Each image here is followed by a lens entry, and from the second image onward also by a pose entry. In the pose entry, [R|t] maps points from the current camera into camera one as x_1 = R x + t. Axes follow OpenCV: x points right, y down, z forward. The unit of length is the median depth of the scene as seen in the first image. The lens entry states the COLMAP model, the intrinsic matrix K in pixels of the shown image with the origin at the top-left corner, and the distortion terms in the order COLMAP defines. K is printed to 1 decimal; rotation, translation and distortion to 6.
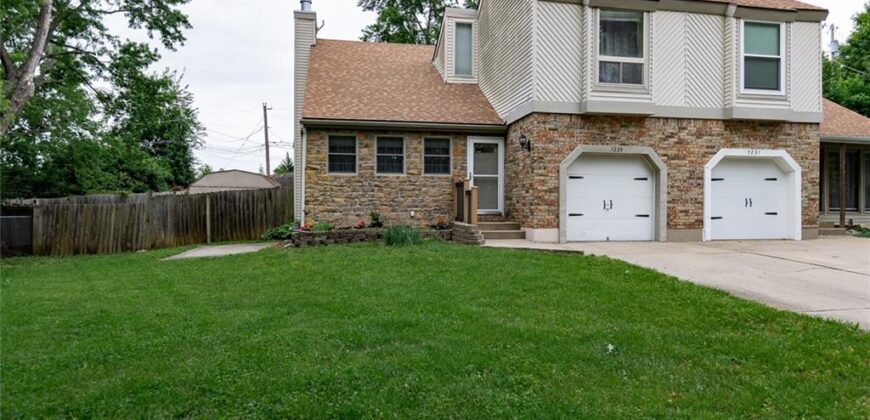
lens RADIAL K [[552.3, 0, 438.5], [0, 552.3, 202.2], [0, 0, 1]] dist [0.001435, -0.003031]
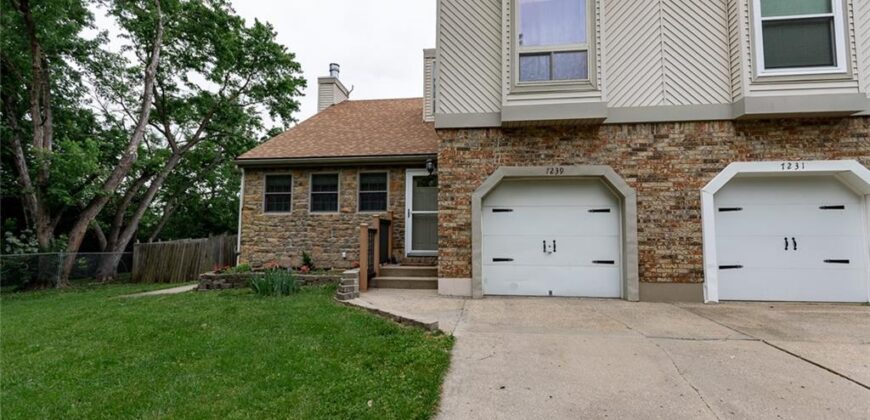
lens RADIAL K [[385.0, 0, 440.1], [0, 385.0, 211.2], [0, 0, 1]] dist [0.000410, 0.000315]
pose [[0.950351, -0.023722, -0.310273, 0.323310], [0.001056, 0.997330, -0.073016, -0.004999], [0.311177, 0.069063, 0.947839, 0.456856]]
